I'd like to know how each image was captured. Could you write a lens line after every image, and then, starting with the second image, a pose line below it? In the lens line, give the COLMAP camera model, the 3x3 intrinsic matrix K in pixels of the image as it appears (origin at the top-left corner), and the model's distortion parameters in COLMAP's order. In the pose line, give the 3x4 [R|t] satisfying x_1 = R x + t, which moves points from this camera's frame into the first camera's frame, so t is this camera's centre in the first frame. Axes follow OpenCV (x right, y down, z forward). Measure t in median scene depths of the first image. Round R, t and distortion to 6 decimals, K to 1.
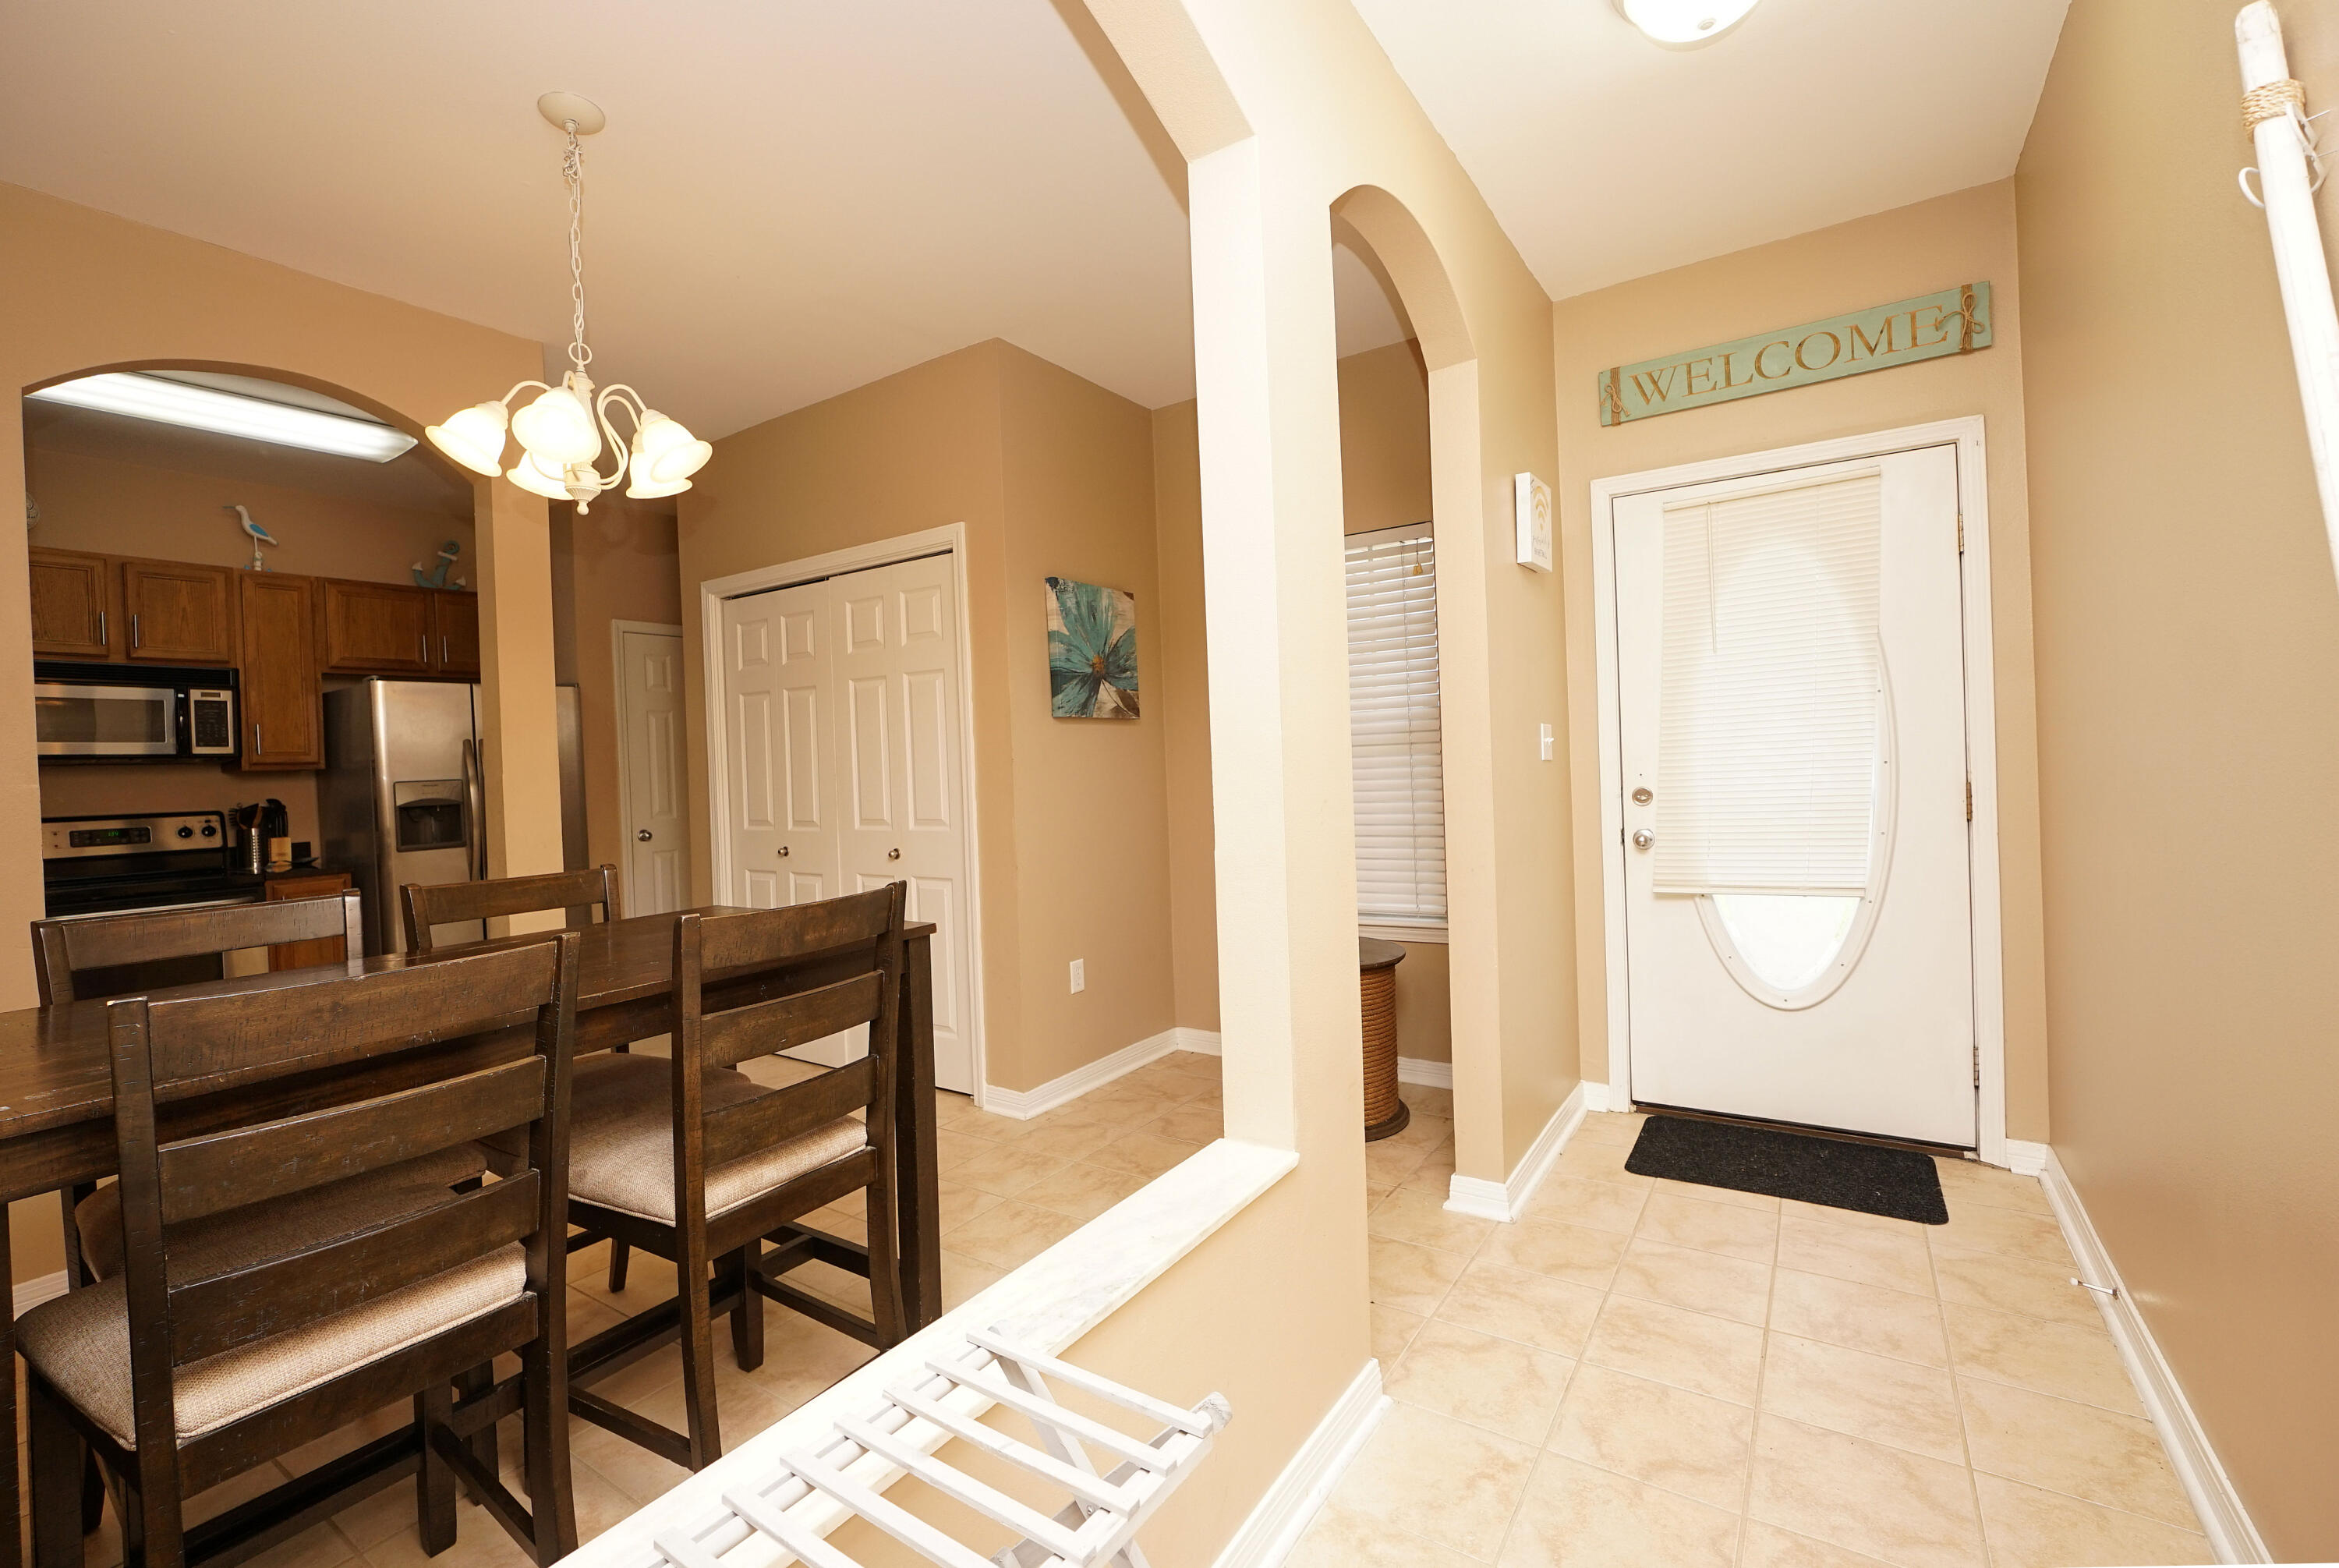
lens RADIAL K [[1021.4, 0, 1131.0], [0, 1021.4, 770.7], [0, 0, 1]] dist [0.000839, 0.000292]
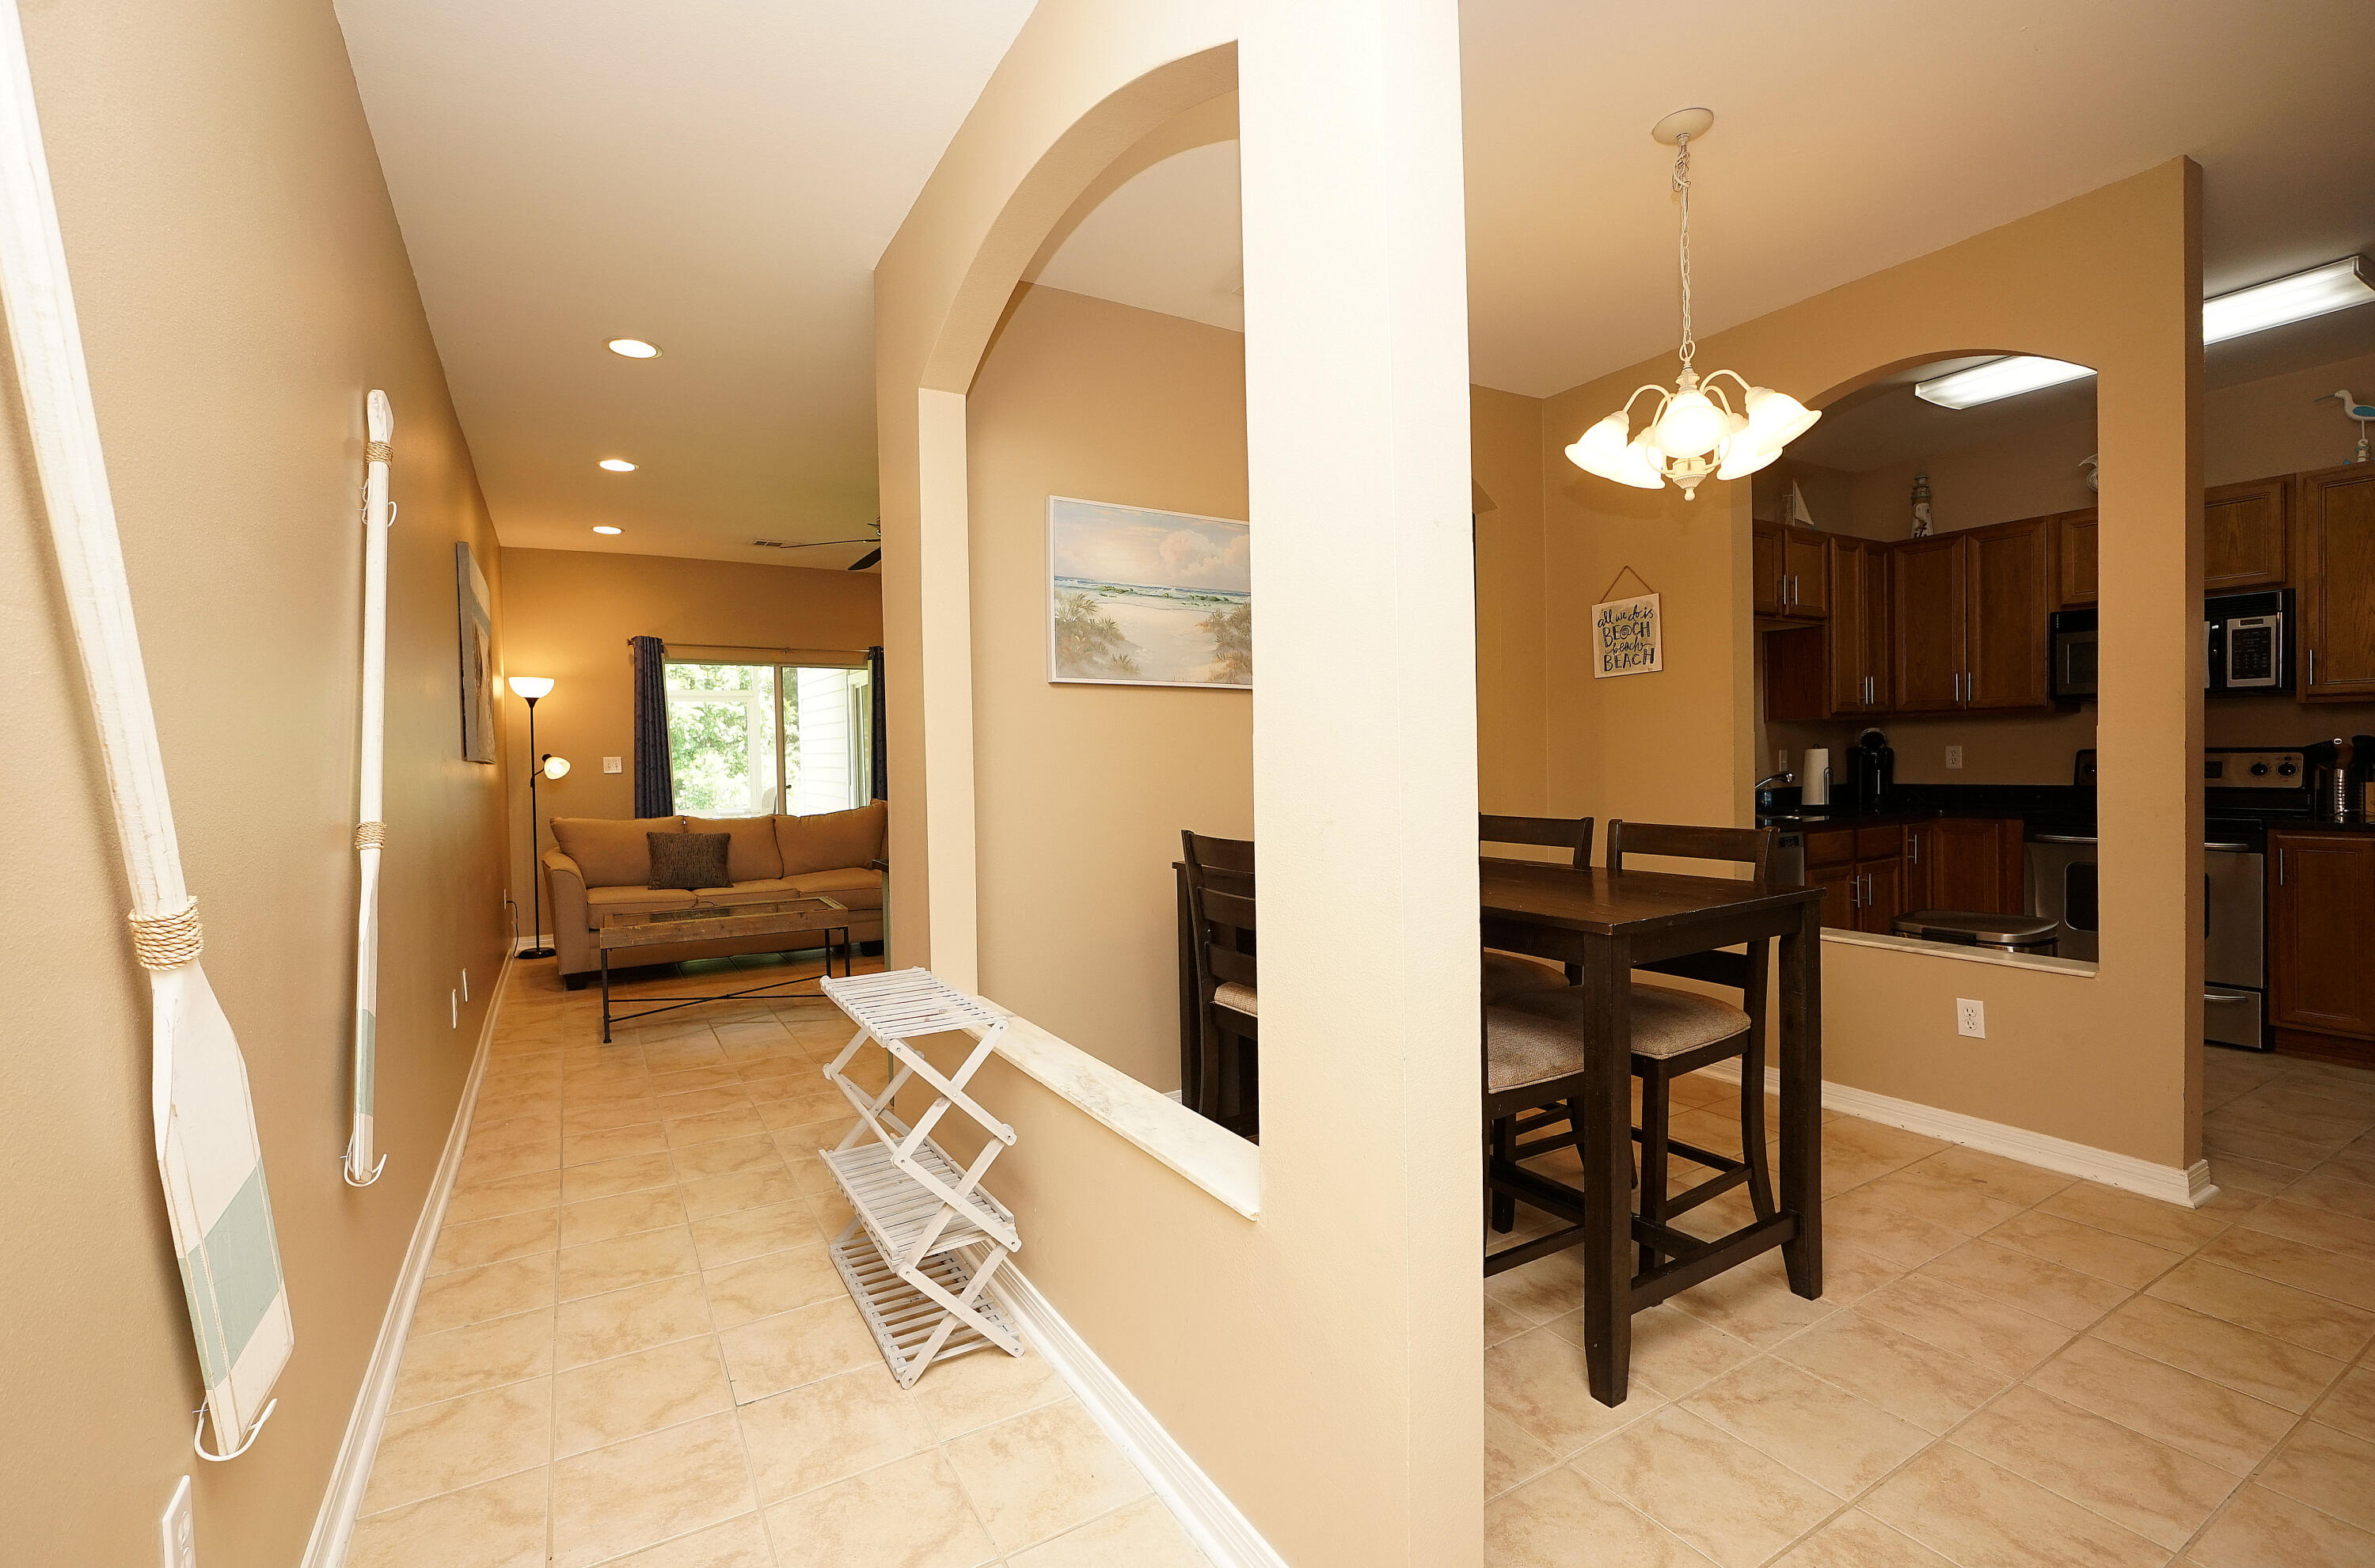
lens RADIAL K [[1026.7, 0, 1186.4], [0, 1026.7, 771.3], [0, 0, 1]] dist [-0.003531, 0.005238]
pose [[-0.377706, 0.061784, -0.923862, 0.315977], [0.033605, 0.998029, 0.053006, -0.020775], [0.925316, -0.011026, -0.379037, 0.444571]]
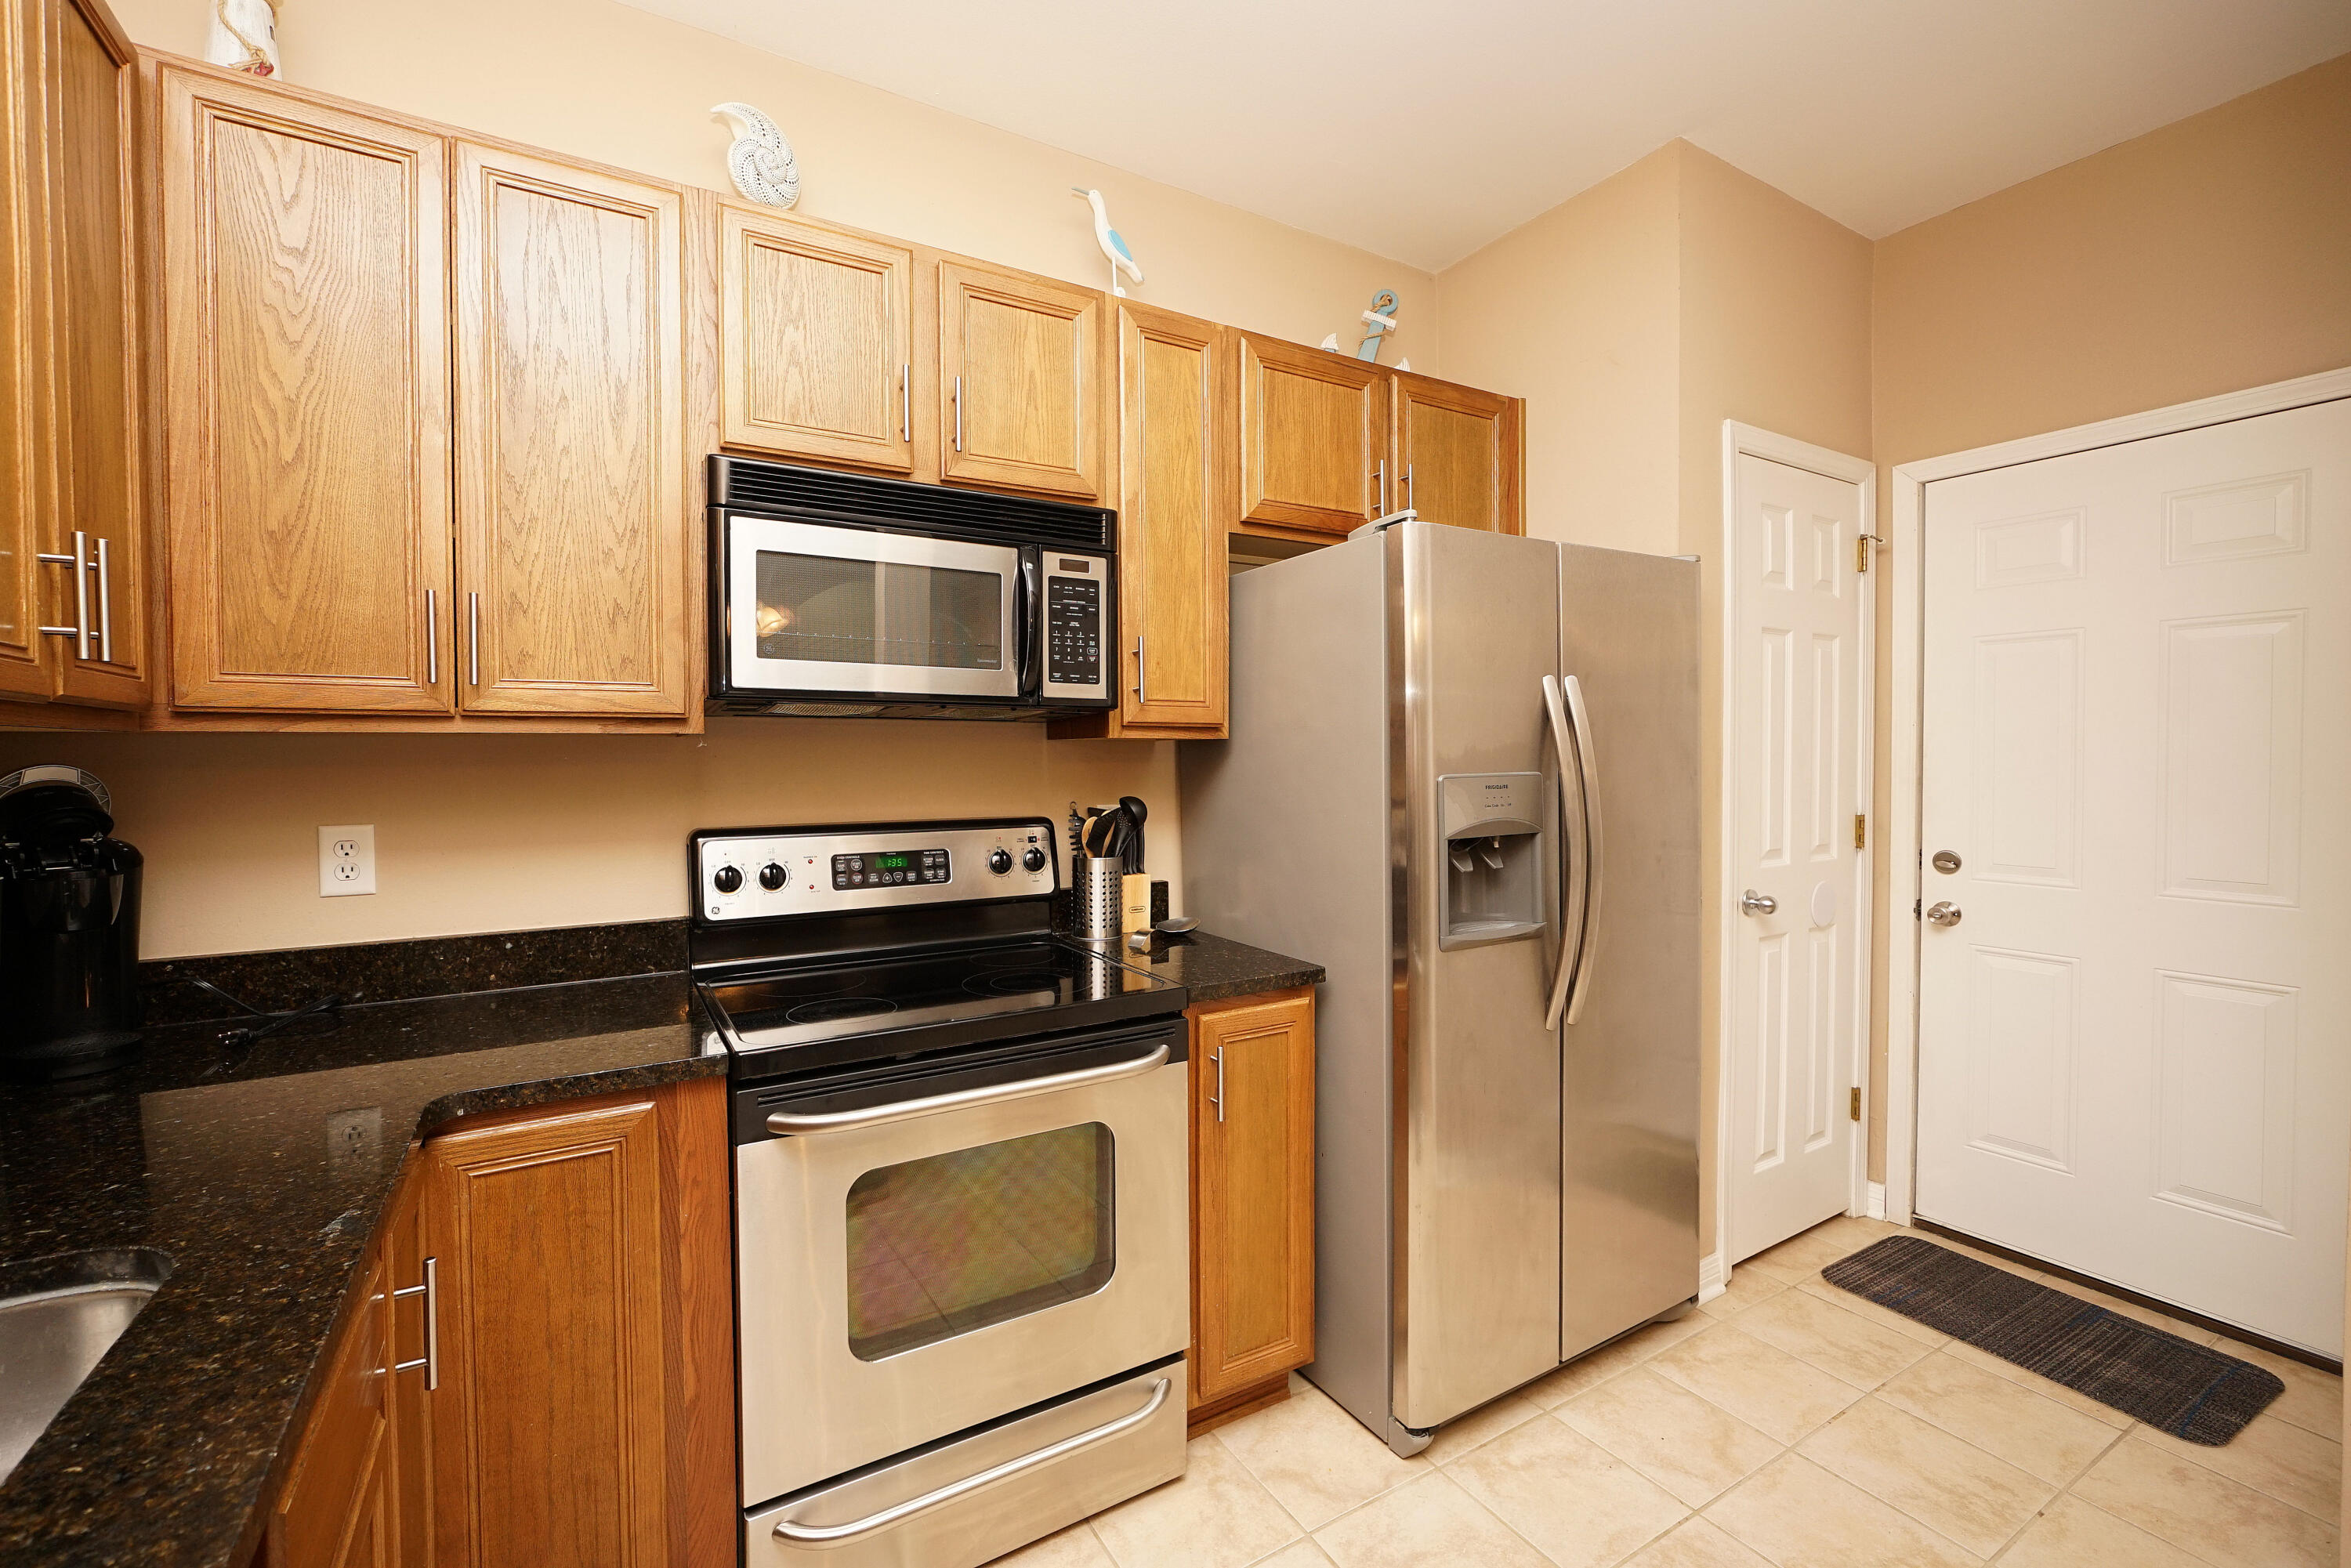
lens RADIAL K [[971.5, 0, 1150.2], [0, 971.5, 775.8], [0, 0, 1]] dist [-0.014707, 0.000728]
pose [[0.918691, 0.041242, -0.392819, -0.674432], [-0.030795, 0.998985, 0.032862, 0.002014], [0.393775, -0.018093, 0.919029, 0.600292]]
